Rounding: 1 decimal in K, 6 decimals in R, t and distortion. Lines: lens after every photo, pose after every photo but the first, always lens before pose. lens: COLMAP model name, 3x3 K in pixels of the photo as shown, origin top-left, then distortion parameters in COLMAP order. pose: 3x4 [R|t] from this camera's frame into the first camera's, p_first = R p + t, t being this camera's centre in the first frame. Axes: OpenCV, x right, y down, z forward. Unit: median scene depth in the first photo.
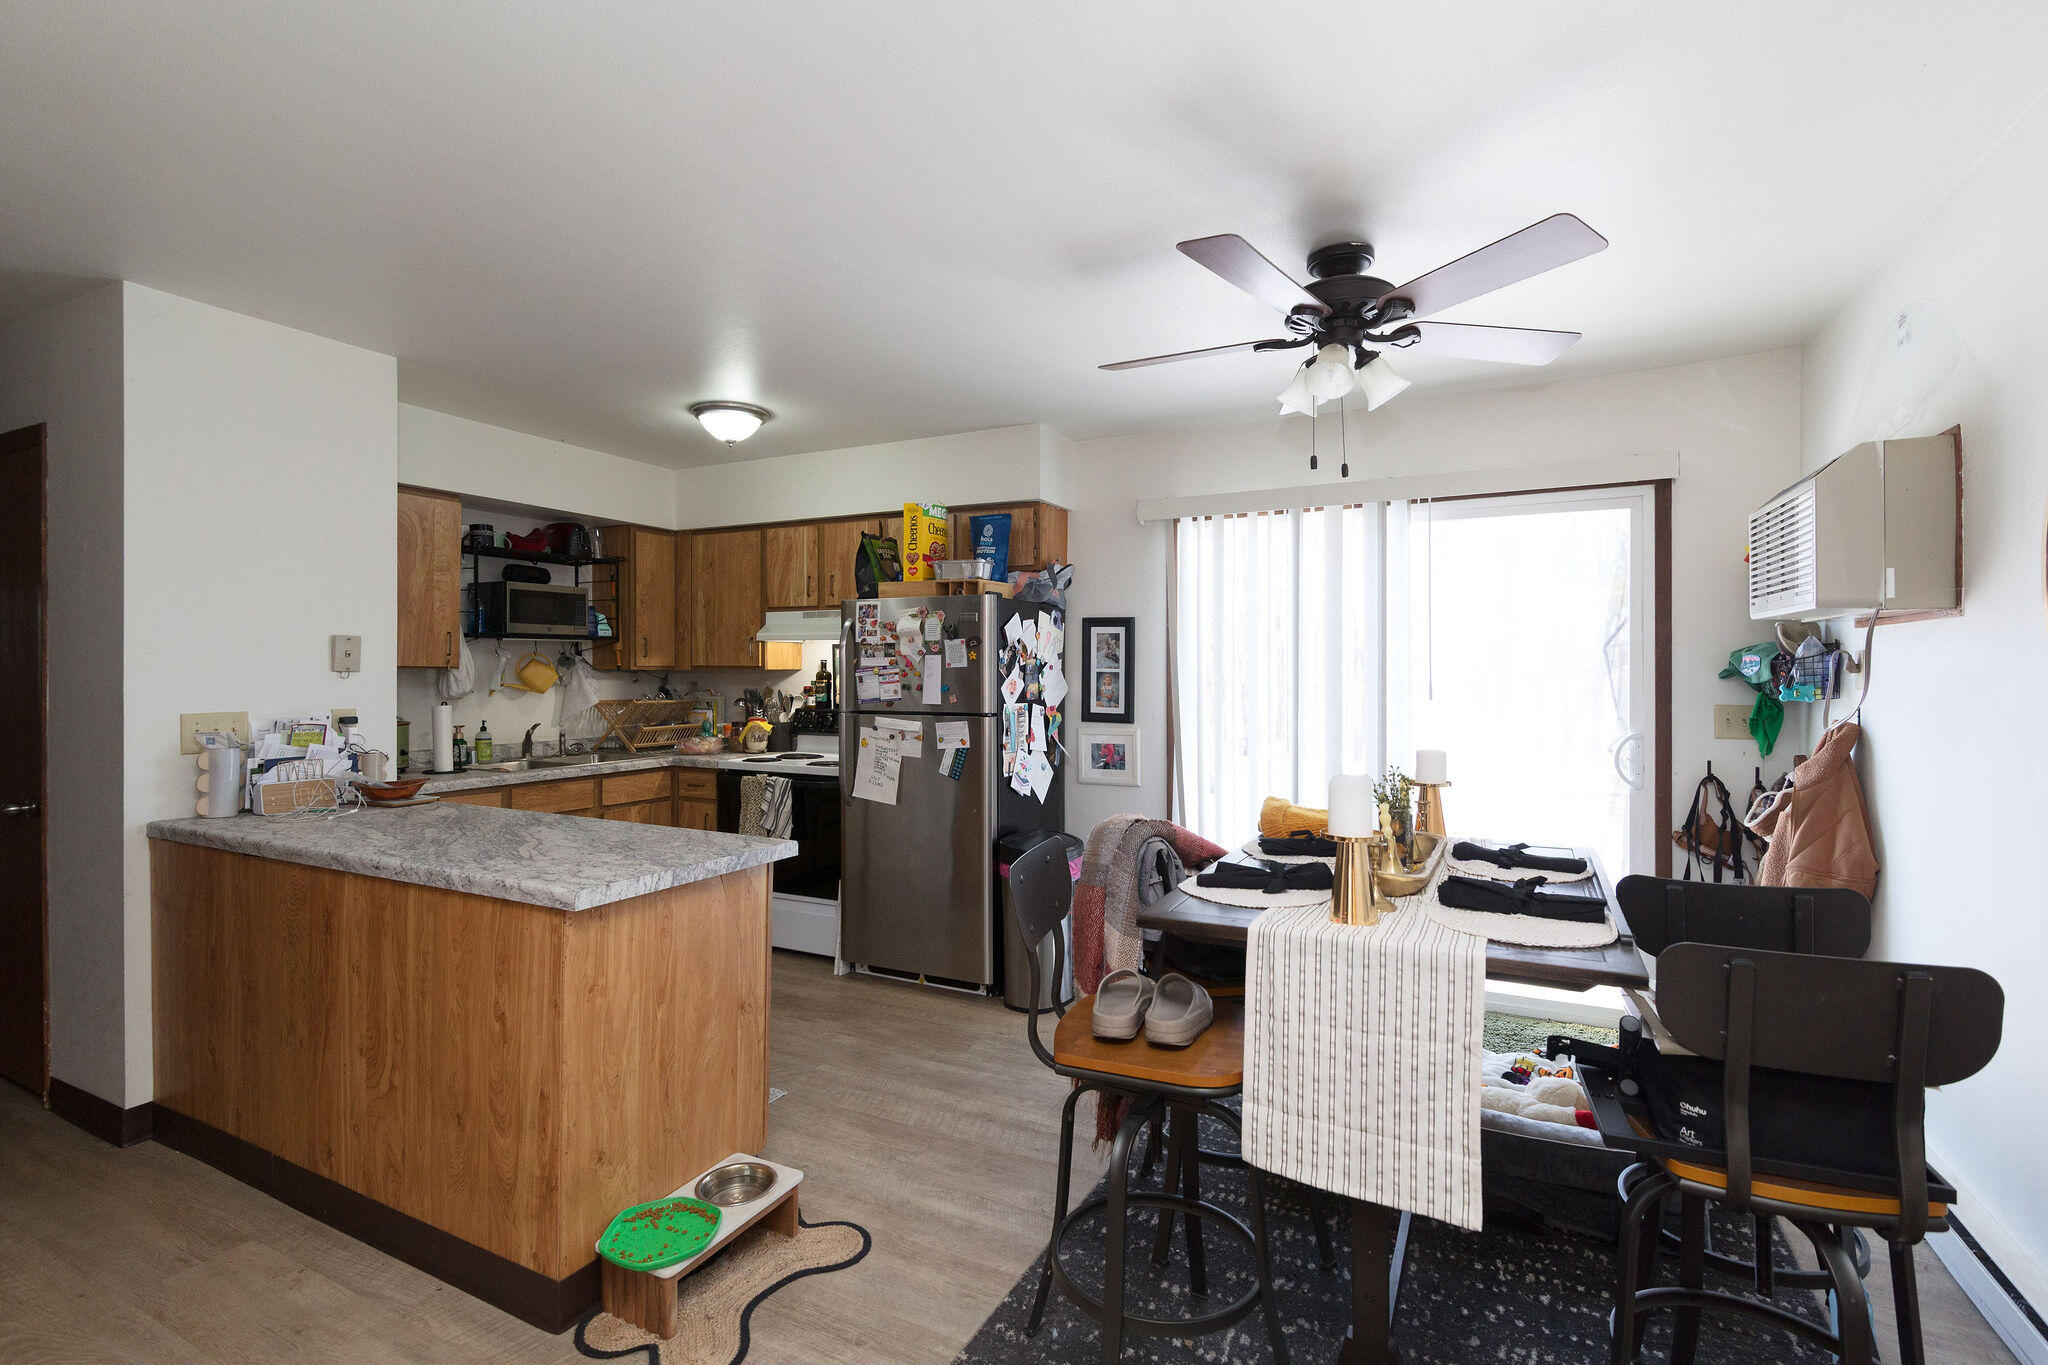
lens RADIAL K [[945.6, 0, 1013.4], [0, 945.6, 675.4], [0, 0, 1]] dist [-0.000625, 0.000320]
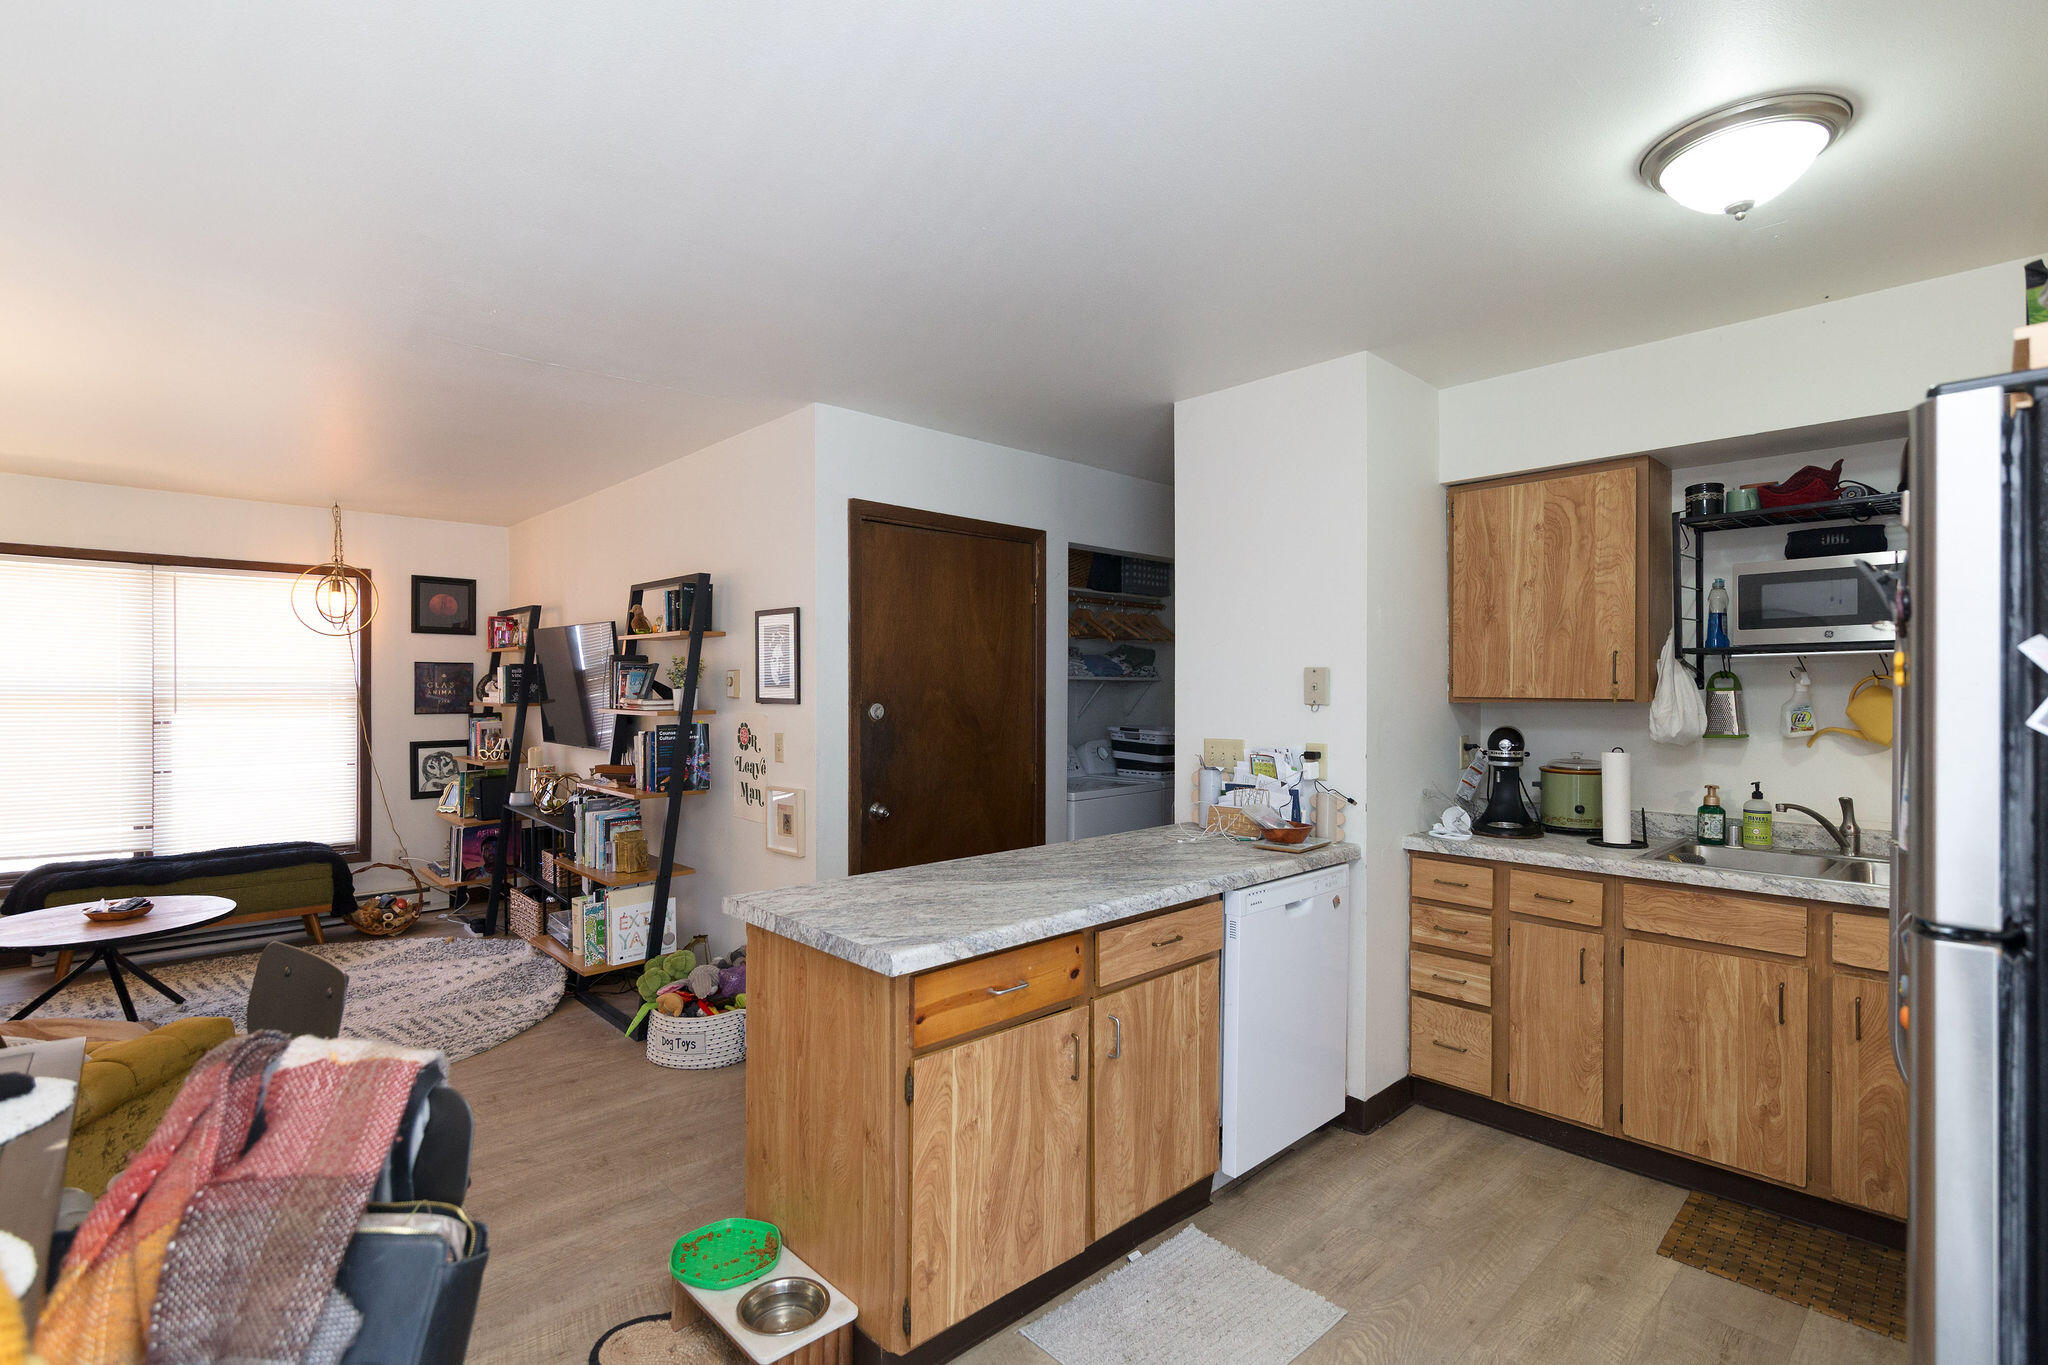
lens RADIAL K [[945.6, 0, 1011.9], [0, 945.6, 694.2], [0, 0, 1]] dist [-0.000625, 0.000320]
pose [[-0.348181, 0.002758, -0.937423, 0.245907], [-0.006316, 0.999966, 0.005288, -0.014141], [0.937406, 0.007762, -0.348152, 0.833028]]
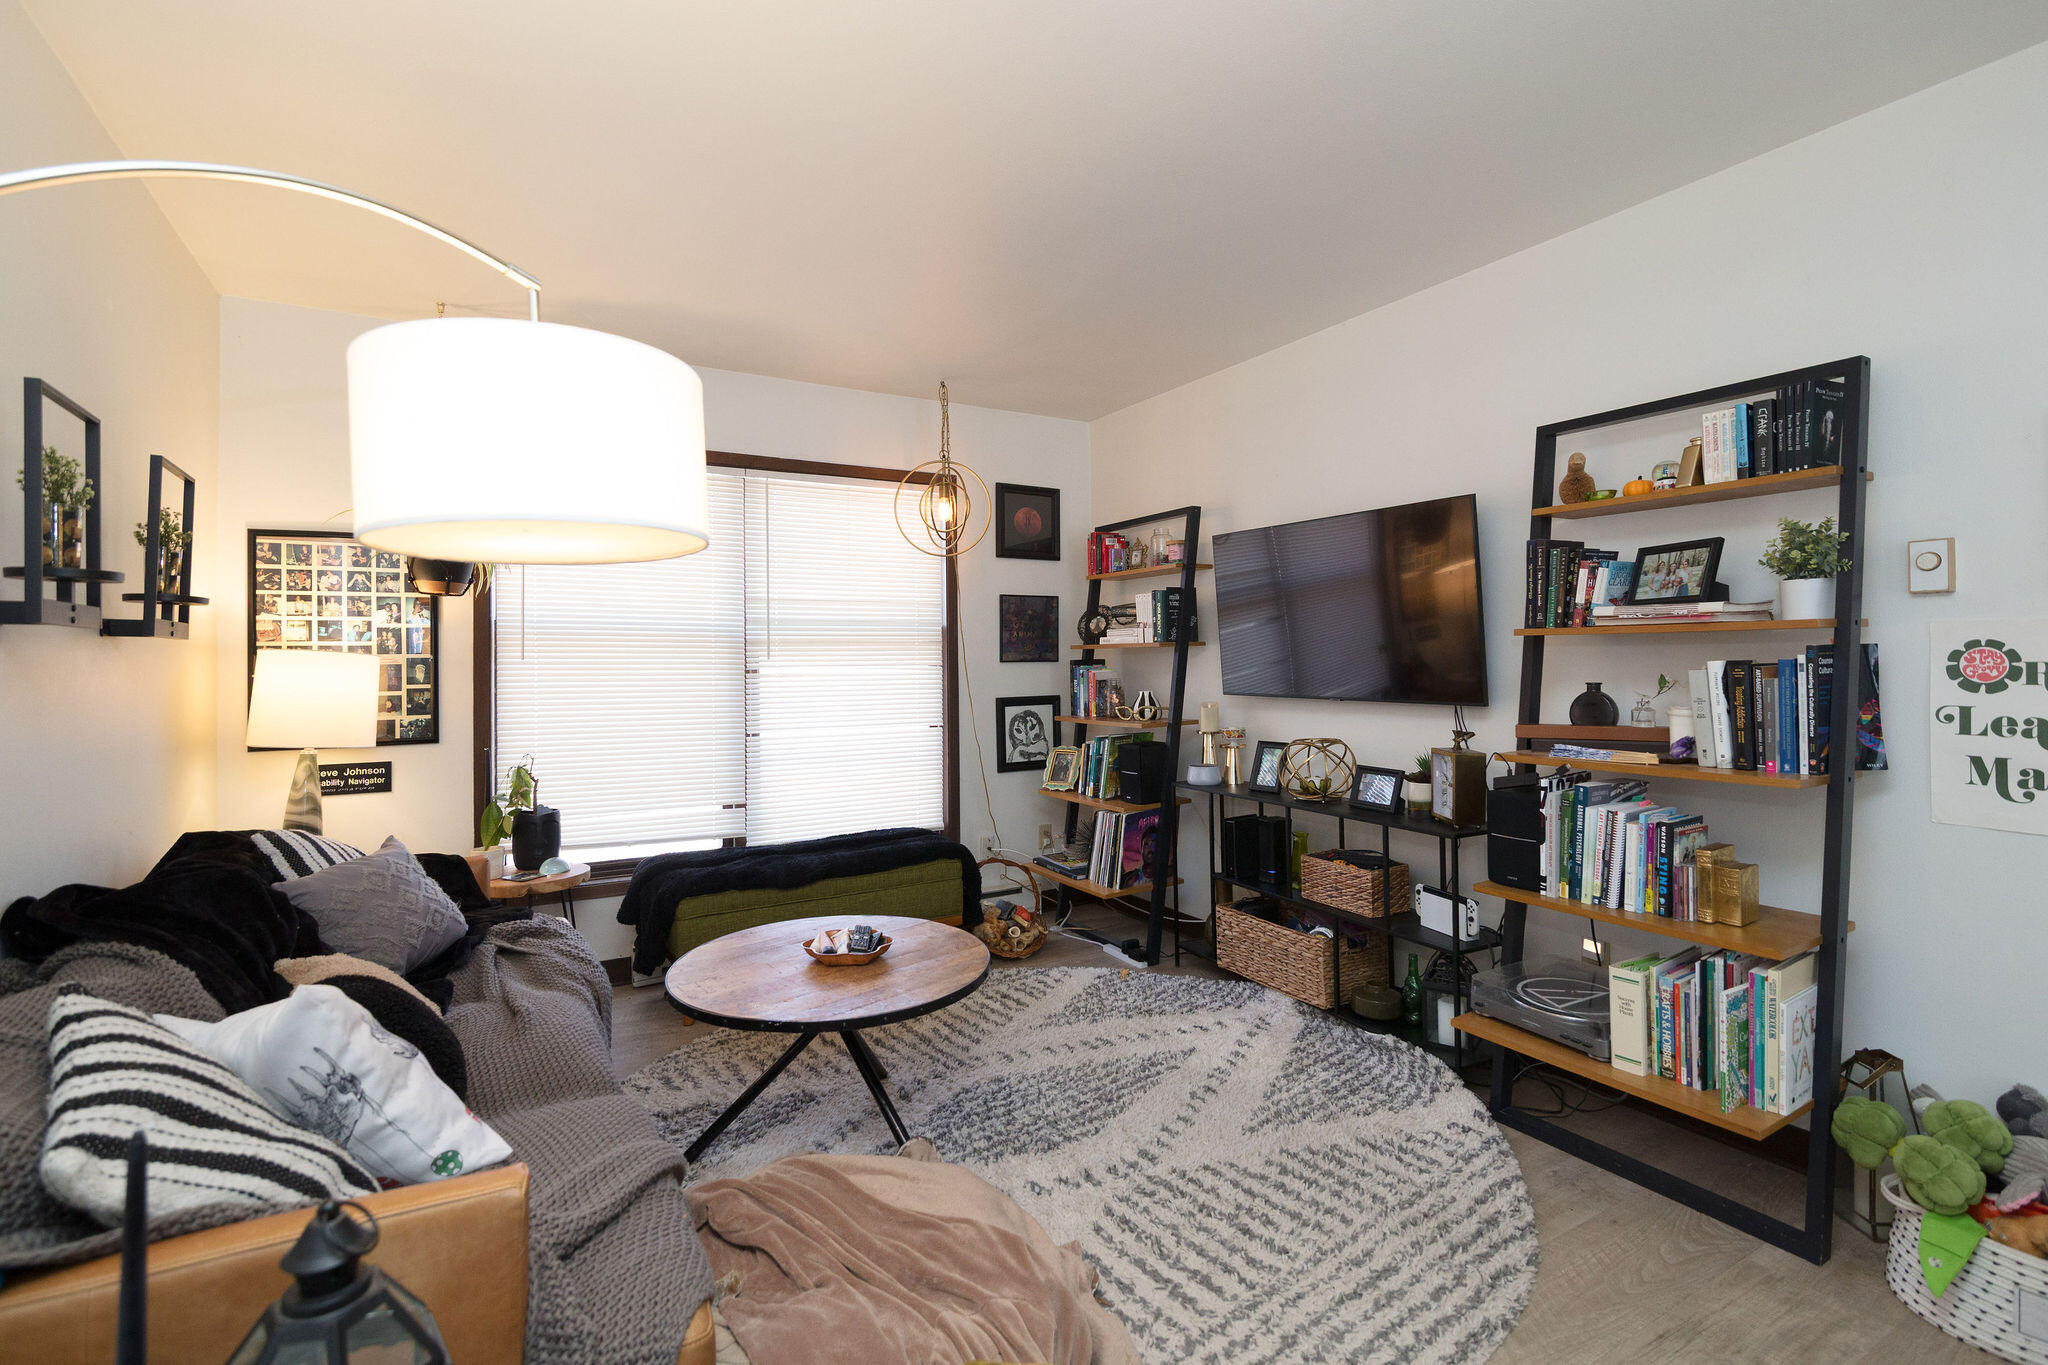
lens RADIAL K [[945.6, 0, 1063.7], [0, 945.6, 654.0], [0, 0, 1]] dist [-0.000625, 0.000320]
pose [[-0.536841, 0.000383, -0.843683, 0.186807], [0.007812, 0.999959, -0.004517, 0.003522], [0.843647, -0.009015, -0.536822, 0.525519]]
